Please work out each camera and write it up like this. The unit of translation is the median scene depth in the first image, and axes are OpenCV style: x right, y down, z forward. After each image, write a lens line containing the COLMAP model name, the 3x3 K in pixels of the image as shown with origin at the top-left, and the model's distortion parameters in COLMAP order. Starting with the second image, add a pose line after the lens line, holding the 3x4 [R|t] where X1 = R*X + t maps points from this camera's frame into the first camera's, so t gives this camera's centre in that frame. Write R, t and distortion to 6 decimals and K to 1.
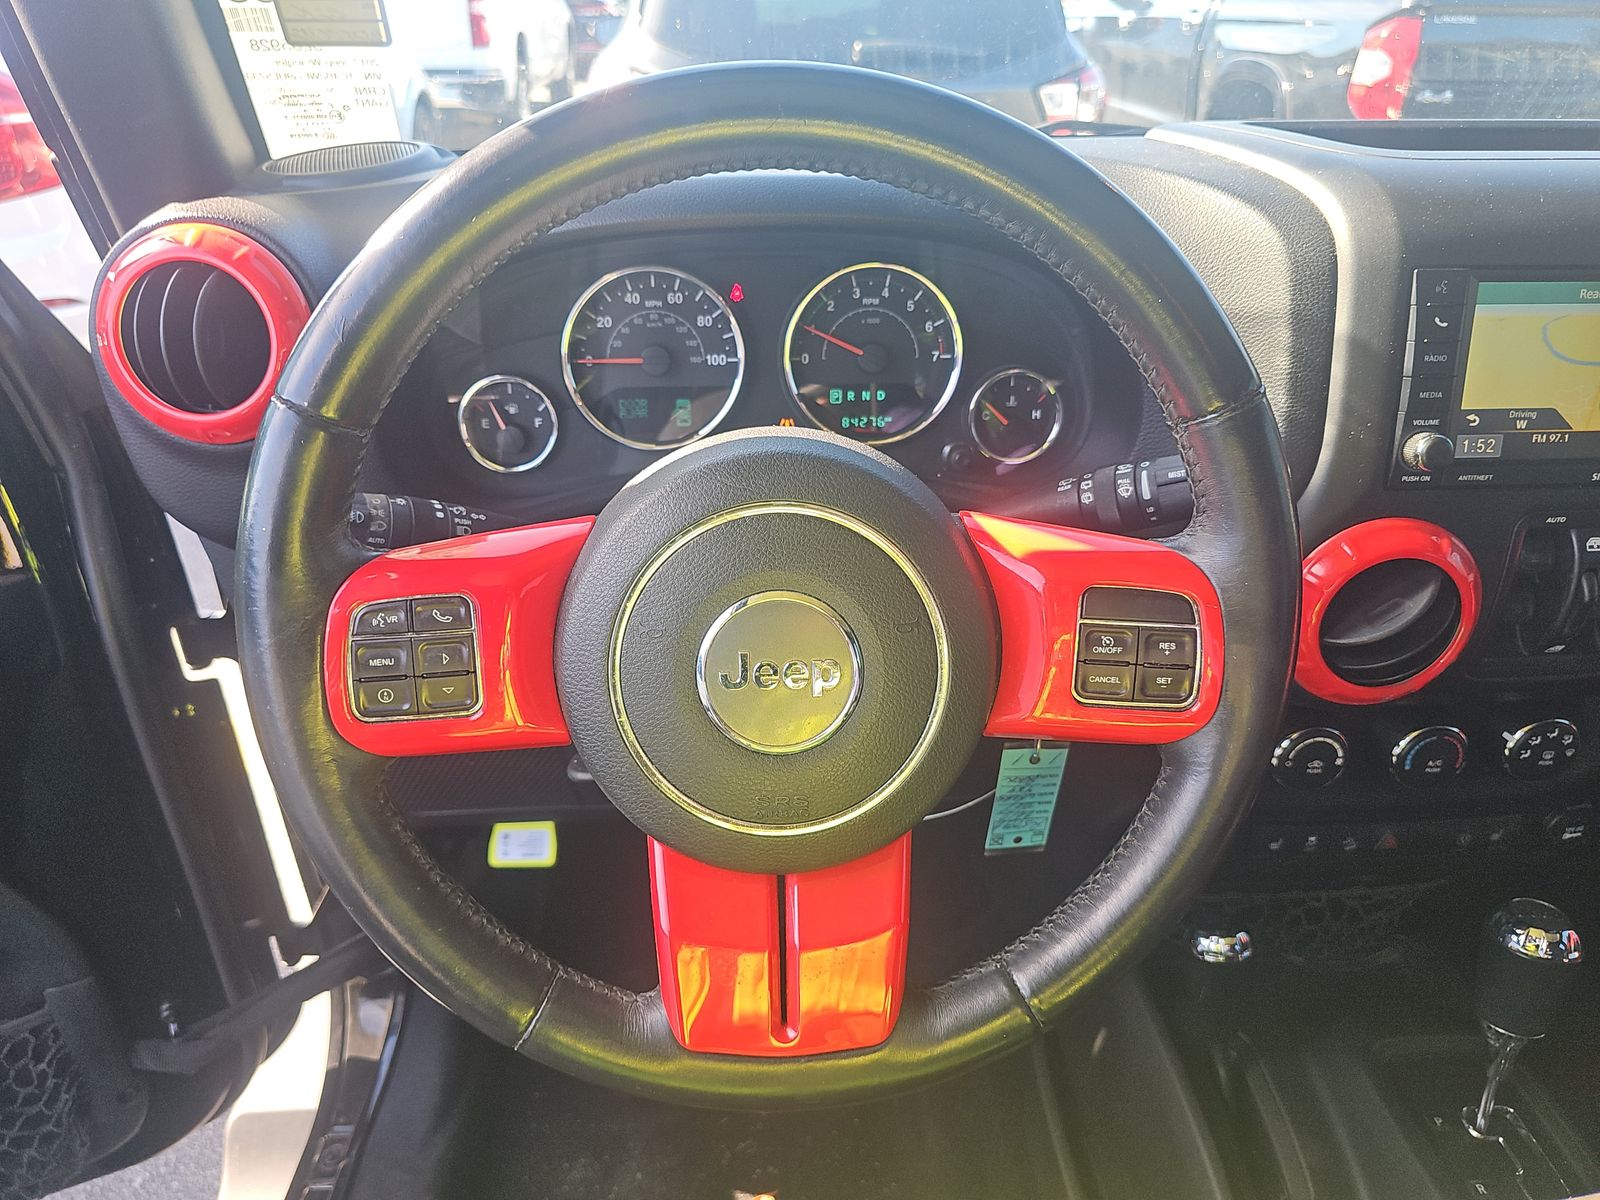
lens RADIAL K [[1081.3, 0, 800.0], [0, 1081.3, 600.0], [0, 0, 1]] dist [0.041171, -0.048725]
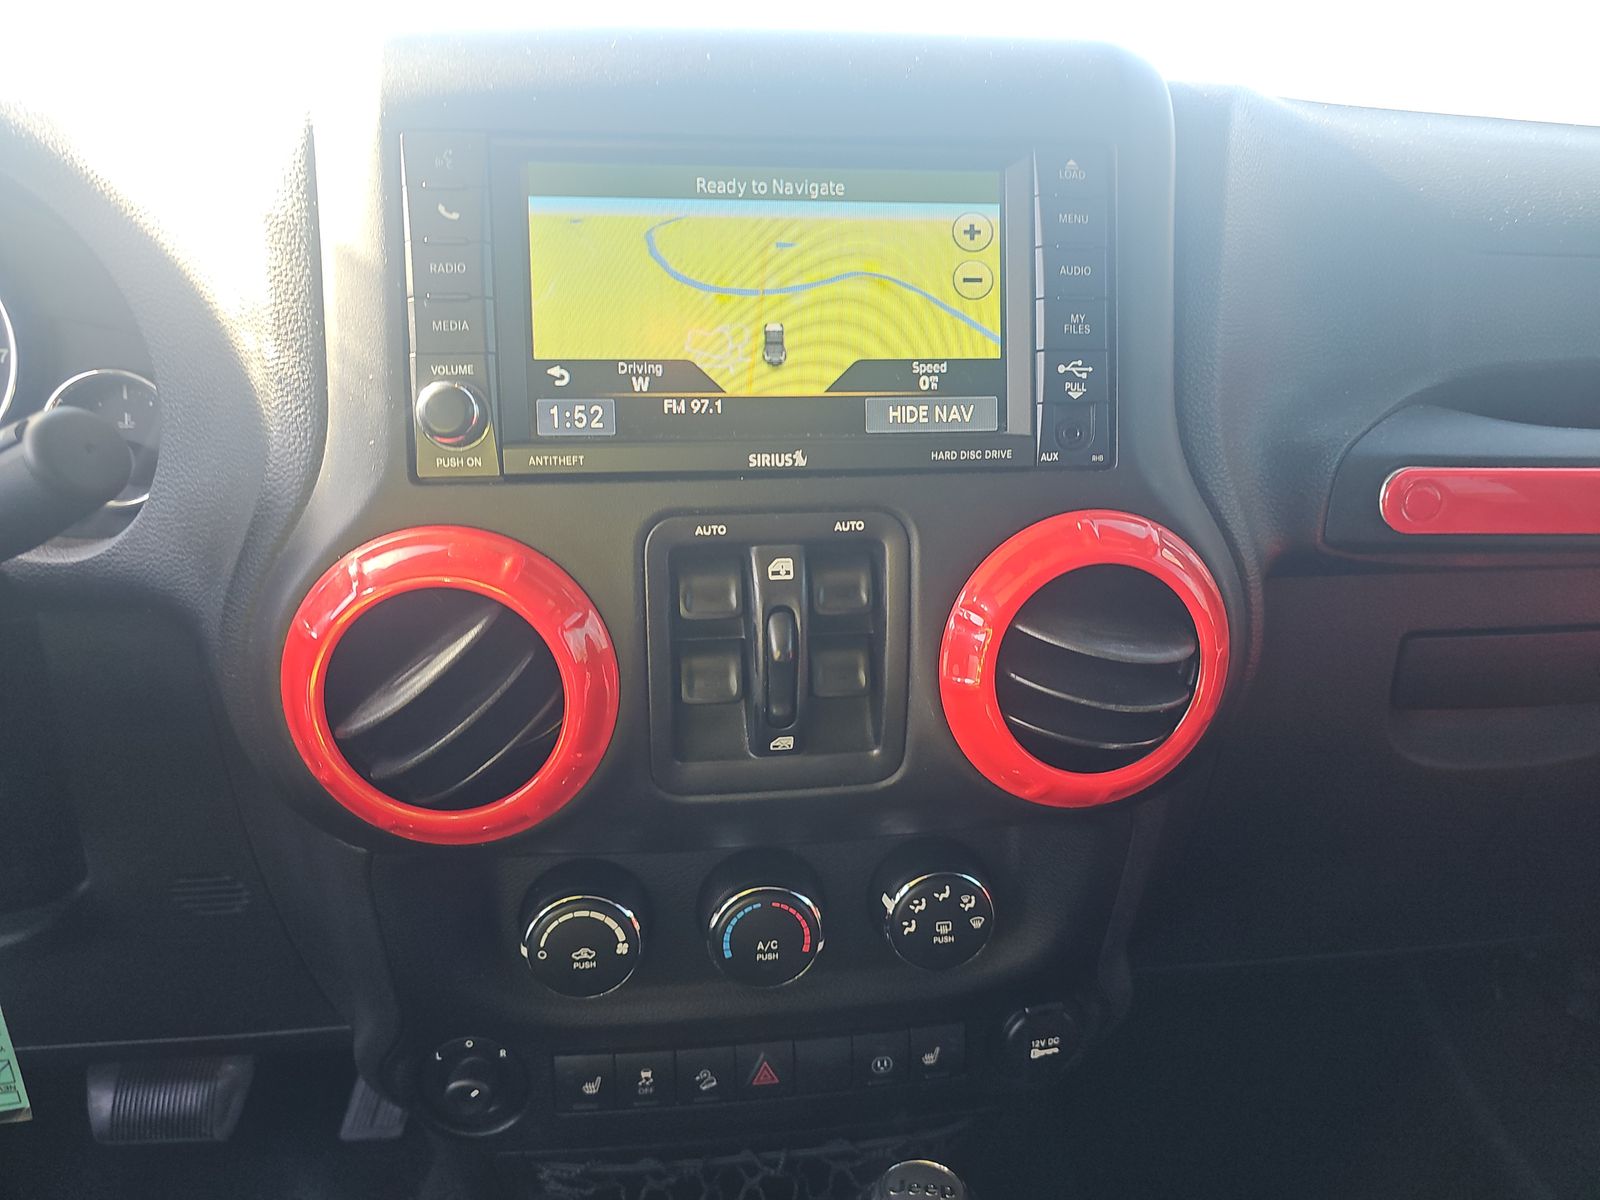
lens RADIAL K [[1081.3, 0, 800.0], [0, 1081.3, 600.0], [0, 0, 1]] dist [0.041171, -0.048725]
pose [[0.998019, -0.015868, 0.060877, 0.682568], [0.027505, 0.980342, -0.195379, 0.088140], [-0.056580, 0.196667, 0.978837, 0.374130]]
